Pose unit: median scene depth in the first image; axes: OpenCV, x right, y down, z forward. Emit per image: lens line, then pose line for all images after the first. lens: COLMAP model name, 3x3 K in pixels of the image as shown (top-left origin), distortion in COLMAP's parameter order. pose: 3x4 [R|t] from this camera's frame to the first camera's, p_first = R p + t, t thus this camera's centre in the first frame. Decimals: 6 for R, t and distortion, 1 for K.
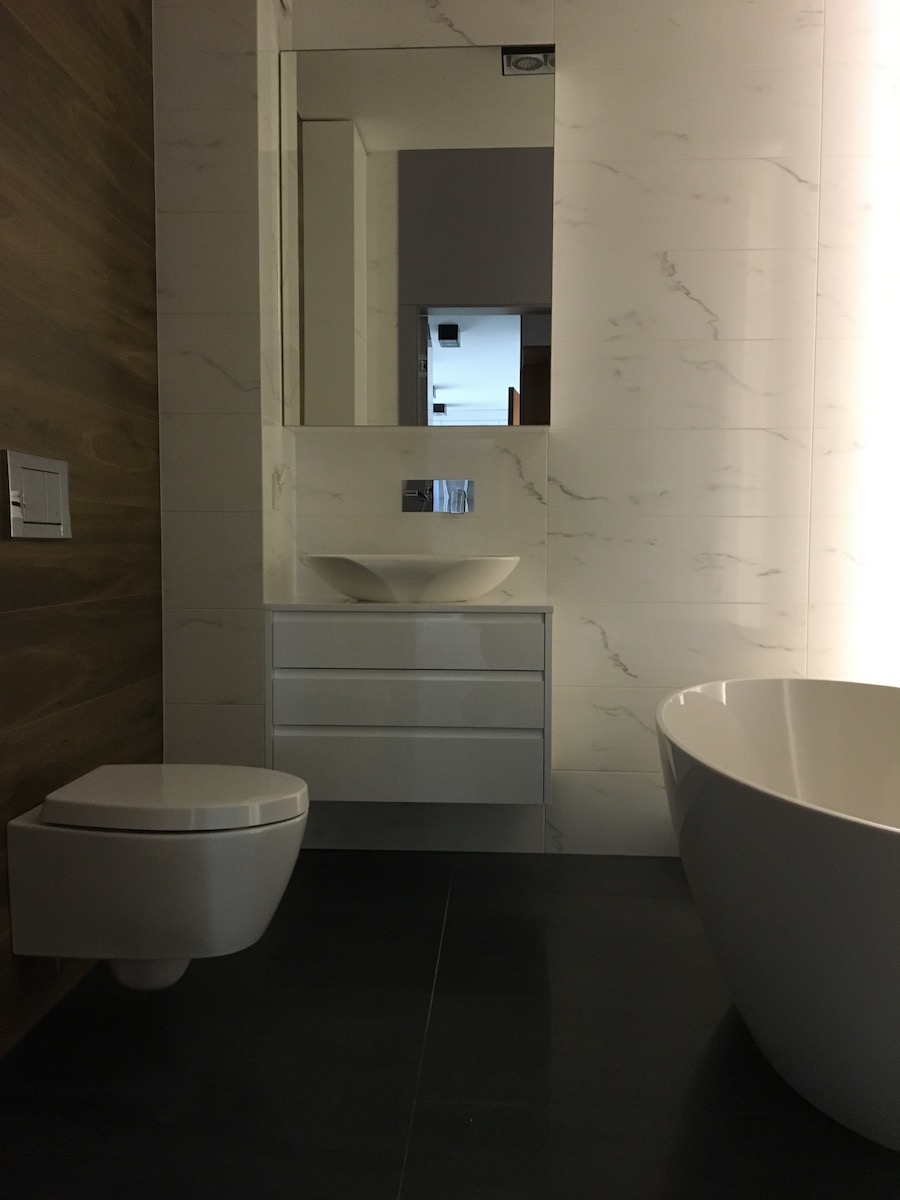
lens RADIAL K [[1004.6, 0, 448.0], [0, 1004.6, 599.0], [0, 0, 1]] dist [0.091653, -0.124971]
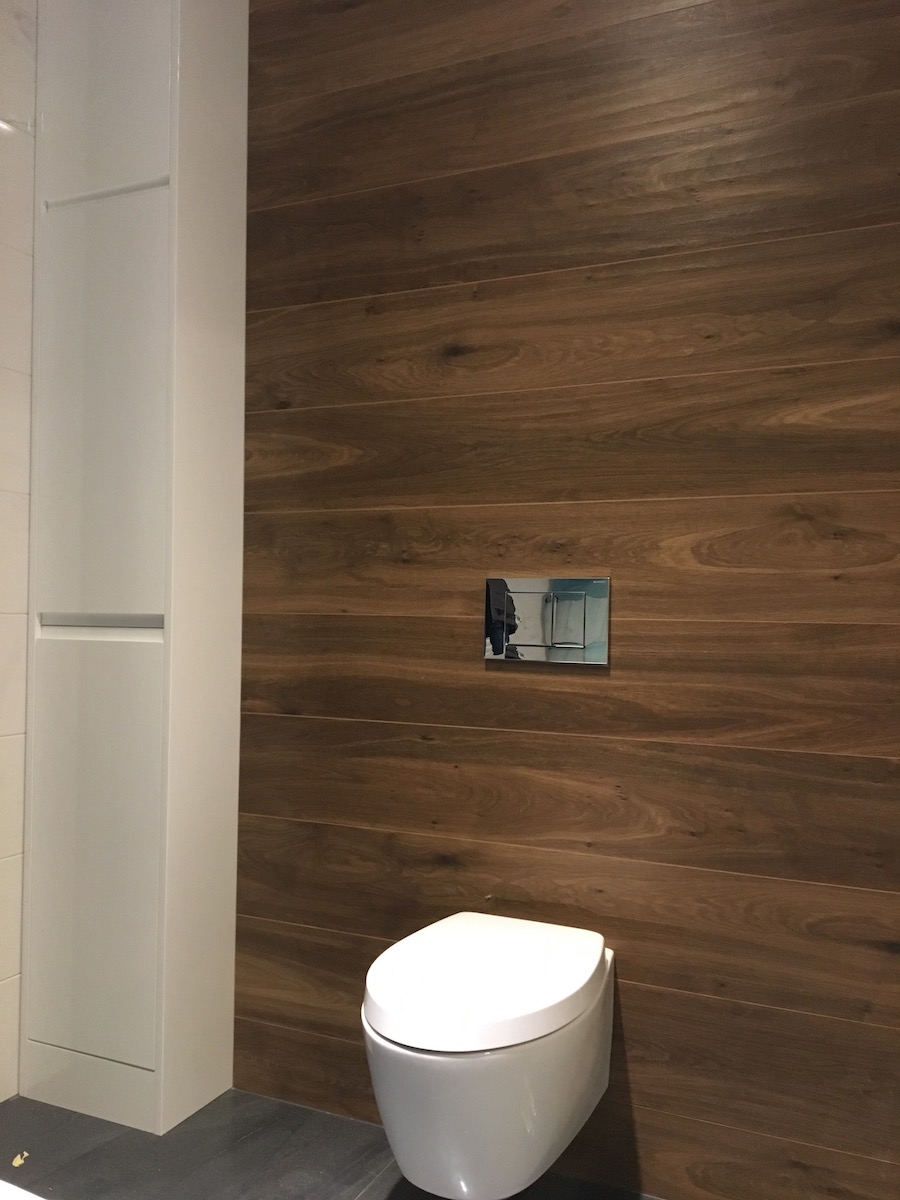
lens RADIAL K [[1004.6, 0, 449.8], [0, 1004.6, 598.7], [0, 0, 1]] dist [0.091653, -0.124971]
pose [[-0.362137, -0.019002, -0.931931, 0.359748], [-0.068326, 0.997644, 0.006209, -0.080312], [0.929617, 0.065924, -0.362582, 0.848299]]
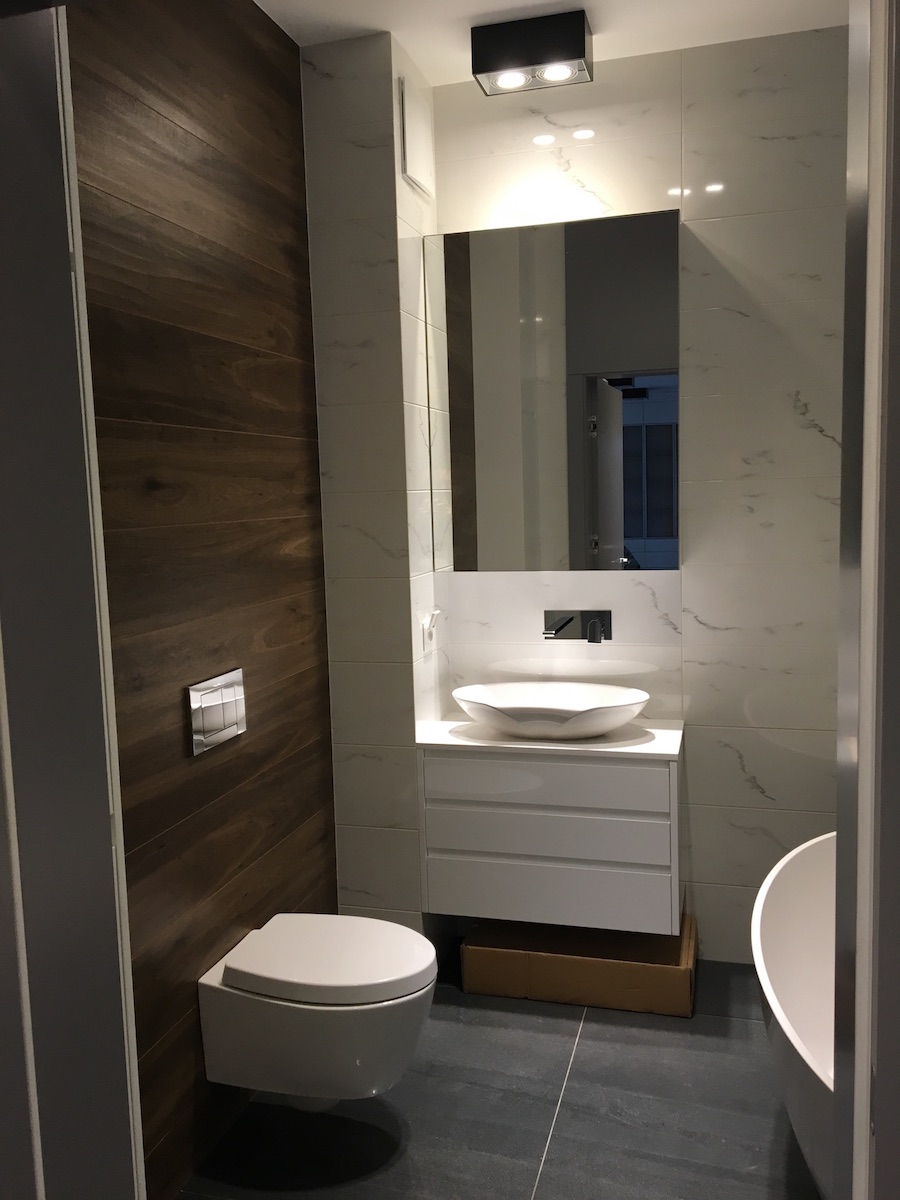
lens RADIAL K [[1004.6, 0, 449.7], [0, 1004.6, 604.6], [0, 0, 1]] dist [0.091653, -0.124971]
pose [[0.976325, -0.011176, -0.216018, 0.090897], [0.023785, 0.998155, 0.055860, -0.193199], [0.214996, -0.059675, 0.974790, -0.079253]]
